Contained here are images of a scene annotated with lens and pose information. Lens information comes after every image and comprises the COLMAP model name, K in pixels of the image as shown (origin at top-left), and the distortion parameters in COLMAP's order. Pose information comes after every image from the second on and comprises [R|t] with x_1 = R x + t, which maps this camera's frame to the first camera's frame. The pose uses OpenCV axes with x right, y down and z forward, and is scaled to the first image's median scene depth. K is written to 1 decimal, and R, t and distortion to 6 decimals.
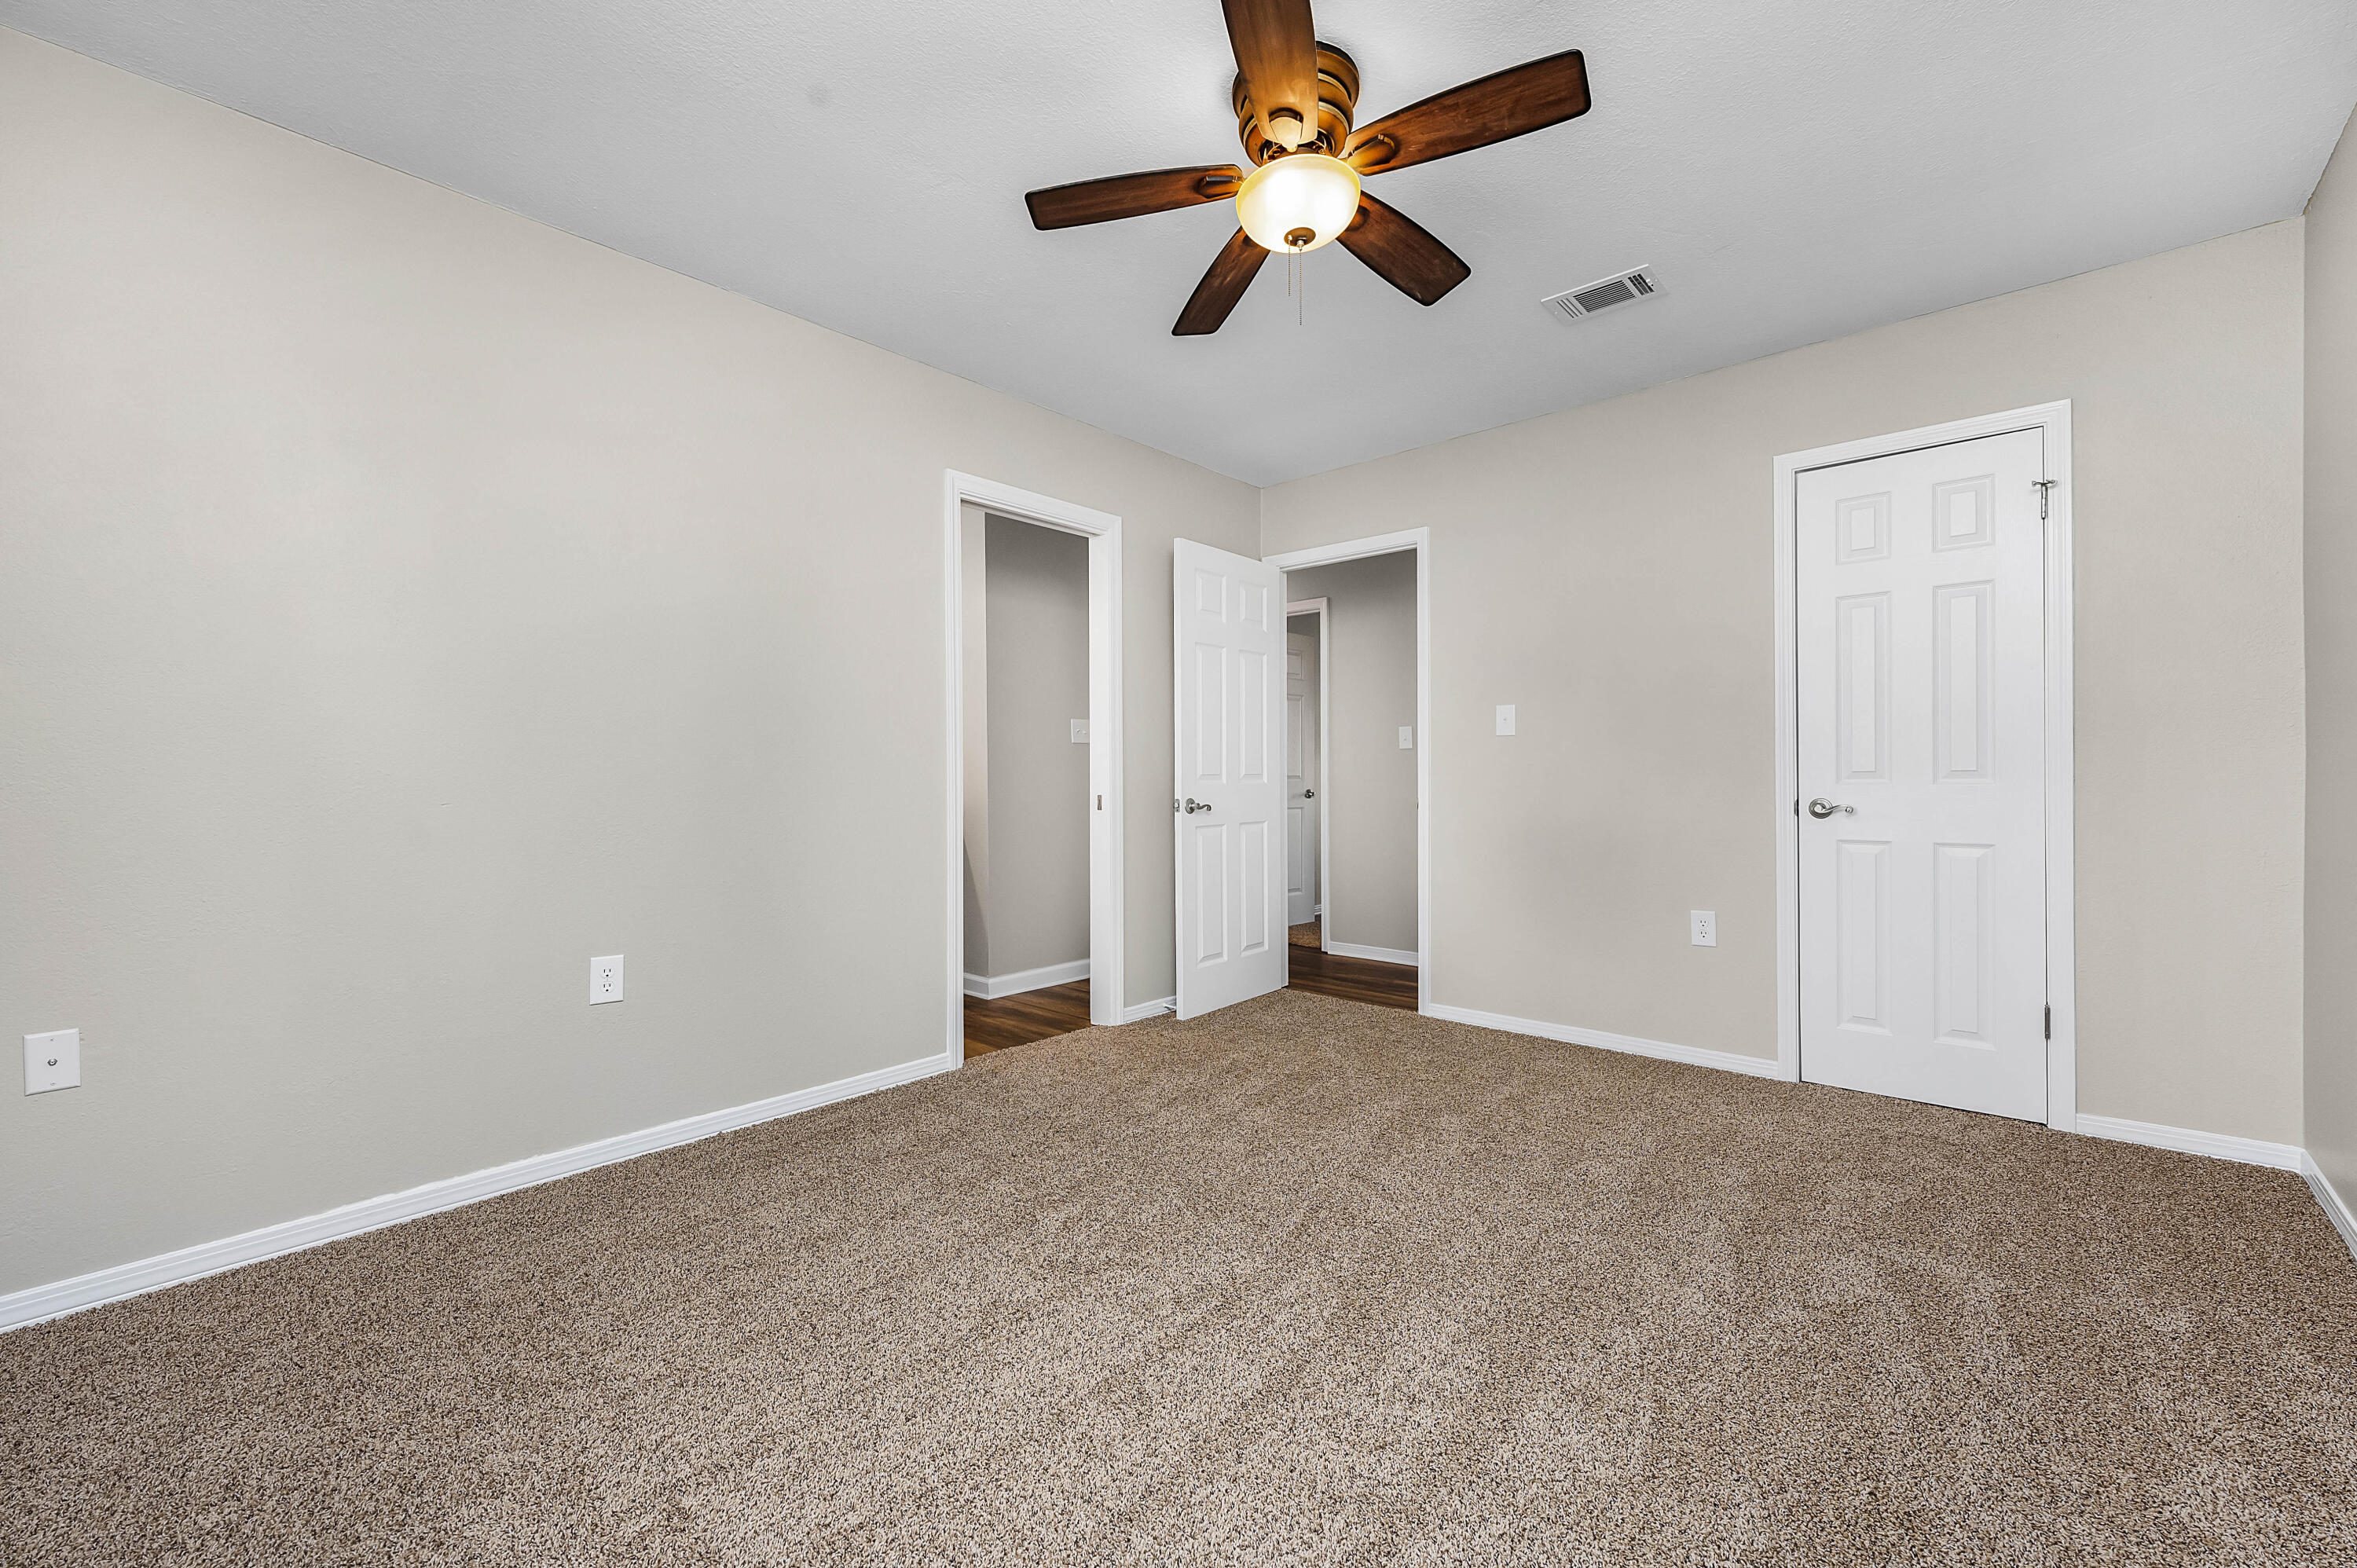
lens RADIAL K [[952.3, 0, 1178.5], [0, 952.3, 784.0], [0, 0, 1]] dist [0.000190, -0.000173]
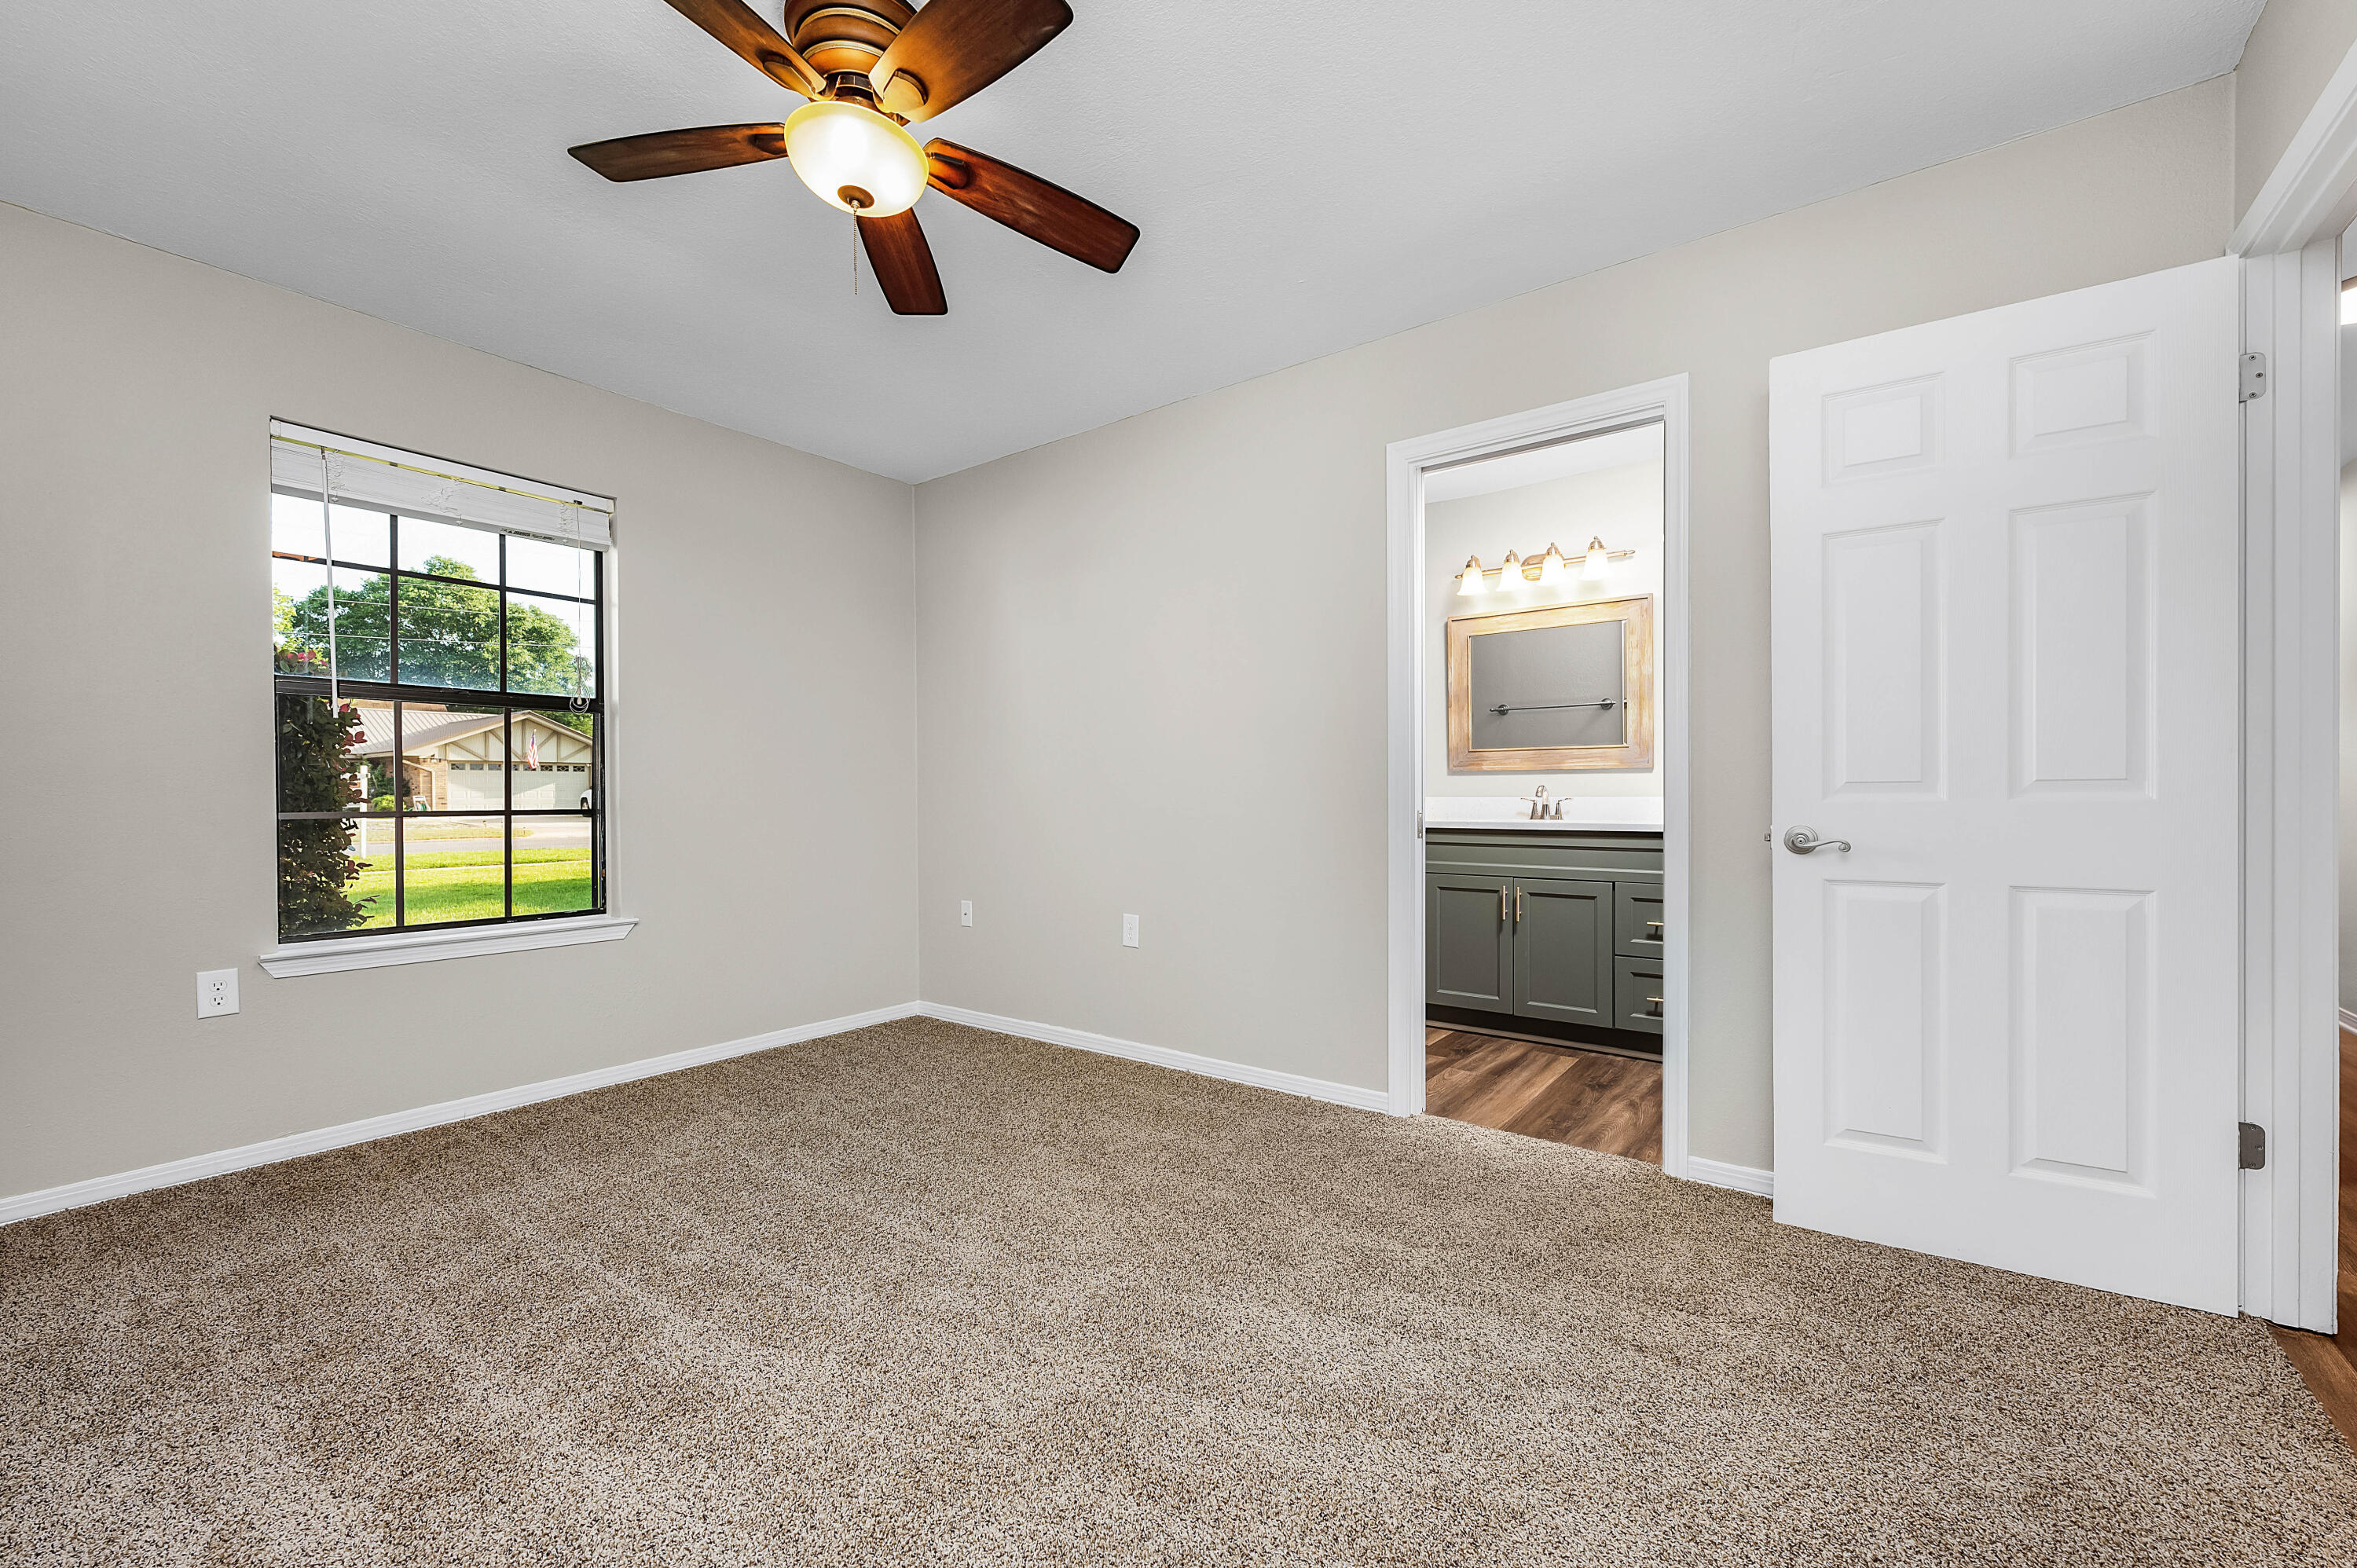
lens RADIAL K [[952.3, 0, 1178.5], [0, 952.3, 784.0], [0, 0, 1]] dist [0.000190, -0.000173]
pose [[0.093455, 0.007685, -0.995594, 0.566804], [0.005596, 0.999950, 0.008244, -0.018275], [0.995608, -0.006342, 0.093408, 0.641553]]
